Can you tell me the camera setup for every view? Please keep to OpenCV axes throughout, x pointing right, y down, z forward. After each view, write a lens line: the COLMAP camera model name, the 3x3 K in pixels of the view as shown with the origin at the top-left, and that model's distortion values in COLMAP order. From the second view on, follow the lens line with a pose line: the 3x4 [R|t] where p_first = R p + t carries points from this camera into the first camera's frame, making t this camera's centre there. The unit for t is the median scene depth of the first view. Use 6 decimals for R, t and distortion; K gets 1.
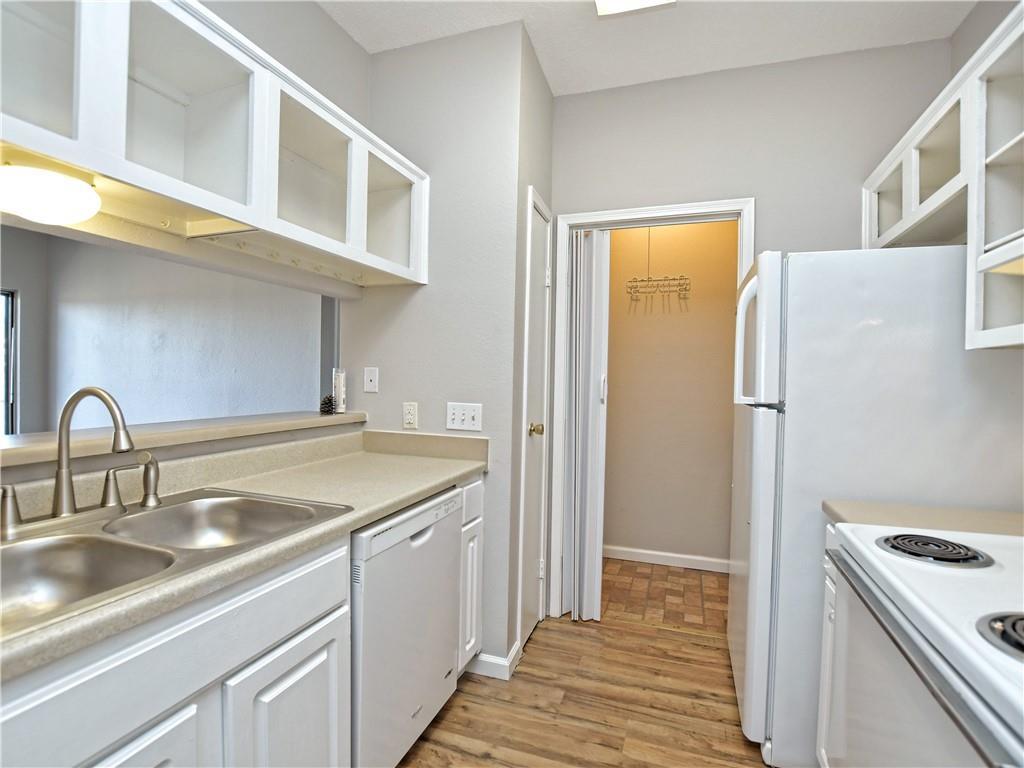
lens RADIAL K [[504.1, 0, 505.4], [0, 504.1, 386.9], [0, 0, 1]] dist [-0.028082, 0.000573]
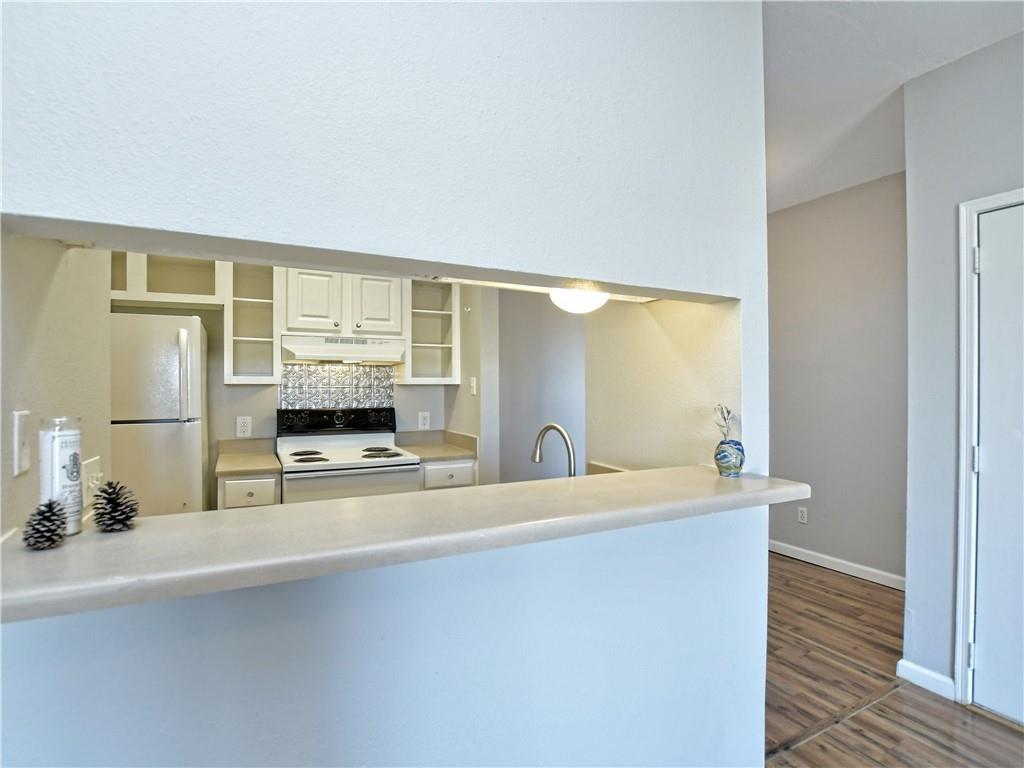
lens RADIAL K [[504.1, 0, 505.4], [0, 504.1, 386.9], [0, 0, 1]] dist [-0.028082, 0.000573]
pose [[-0.735835, -0.018689, 0.676903, -0.854571], [0.000379, 0.999608, 0.028010, -0.076690], [-0.677160, 0.020867, -0.735540, 1.087271]]
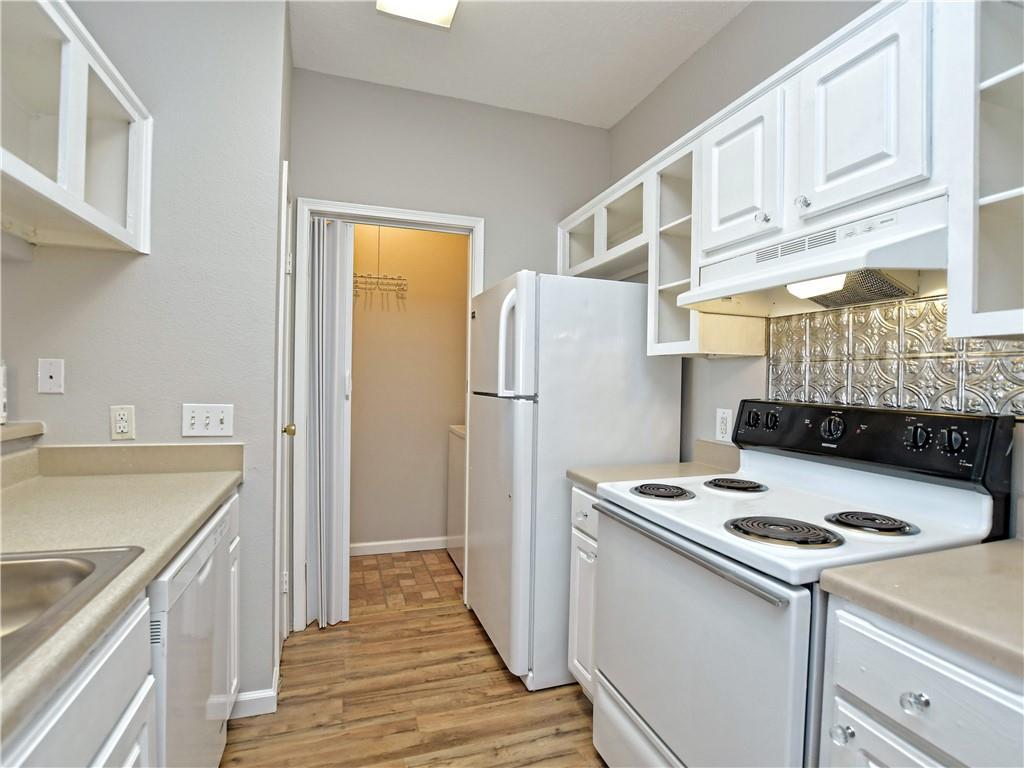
lens RADIAL K [[504.1, 0, 505.4], [0, 504.1, 386.9], [0, 0, 1]] dist [-0.028082, 0.000573]
pose [[0.787457, -0.013707, 0.616217, -0.200037], [0.006649, 0.999883, 0.013745, -0.003985], [-0.616333, -0.006727, 0.787457, 0.048147]]
